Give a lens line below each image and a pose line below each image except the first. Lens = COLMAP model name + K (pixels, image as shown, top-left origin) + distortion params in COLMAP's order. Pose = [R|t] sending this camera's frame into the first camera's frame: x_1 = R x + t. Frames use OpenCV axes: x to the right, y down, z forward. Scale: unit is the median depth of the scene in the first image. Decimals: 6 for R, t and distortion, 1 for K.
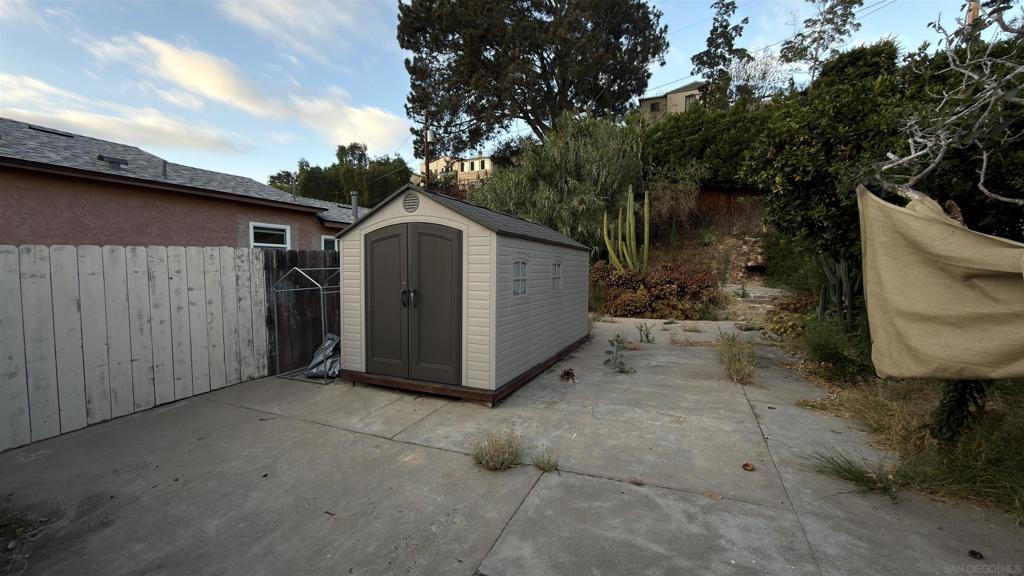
lens RADIAL K [[407.4, 0, 511.1], [0, 407.4, 289.0], [0, 0, 1]] dist [-0.000015, -0.000044]
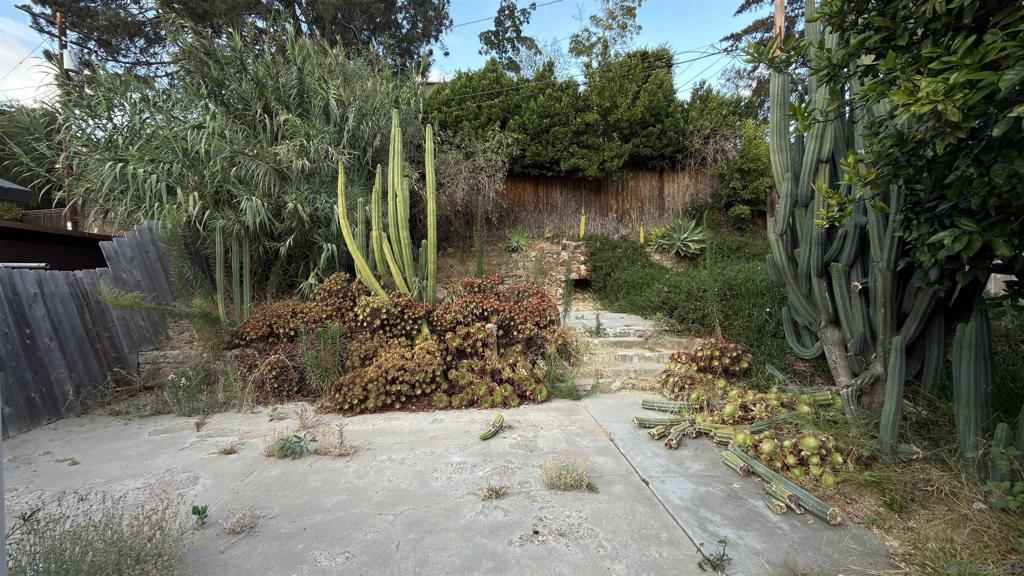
lens RADIAL K [[407.4, 0, 511.2], [0, 407.4, 287.3], [0, 0, 1]] dist [-0.000015, -0.000044]
pose [[0.877110, -0.021938, 0.479789, 0.176362], [0.037821, 0.999009, -0.023462, -0.036967], [-0.478799, 0.038725, 0.877070, 0.519601]]
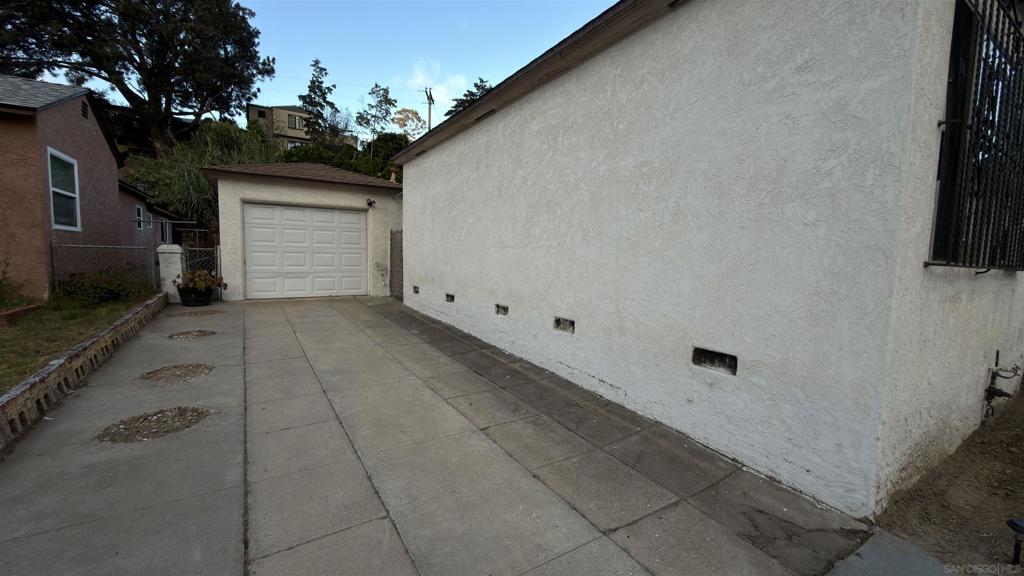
lens RADIAL K [[407.4, 0, 509.3], [0, 407.4, 282.5], [0, 0, 1]] dist [-0.000015, -0.000044]
pose [[0.573291, -0.052070, 0.817696, -0.690302], [0.025456, 0.998629, 0.045744, 0.058923], [-0.818957, -0.005410, 0.573830, -0.869068]]
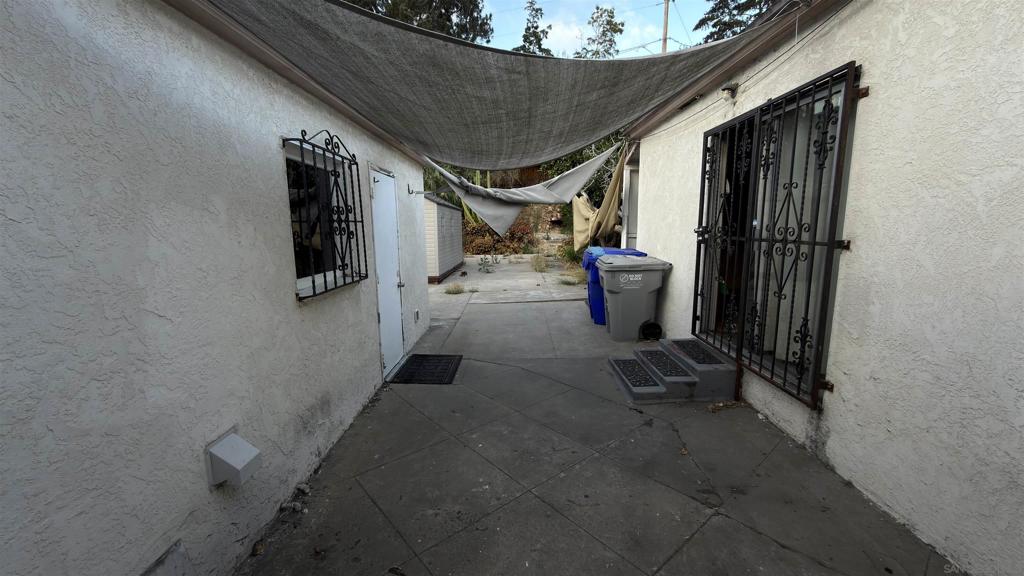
lens RADIAL K [[407.4, 0, 506.7], [0, 407.4, 289.7], [0, 0, 1]] dist [-0.000015, -0.000044]
pose [[0.923376, -0.072021, 0.377081, -0.184595], [0.032140, 0.993299, 0.111013, 0.030505], [-0.382550, -0.090387, 0.919503, -0.403579]]
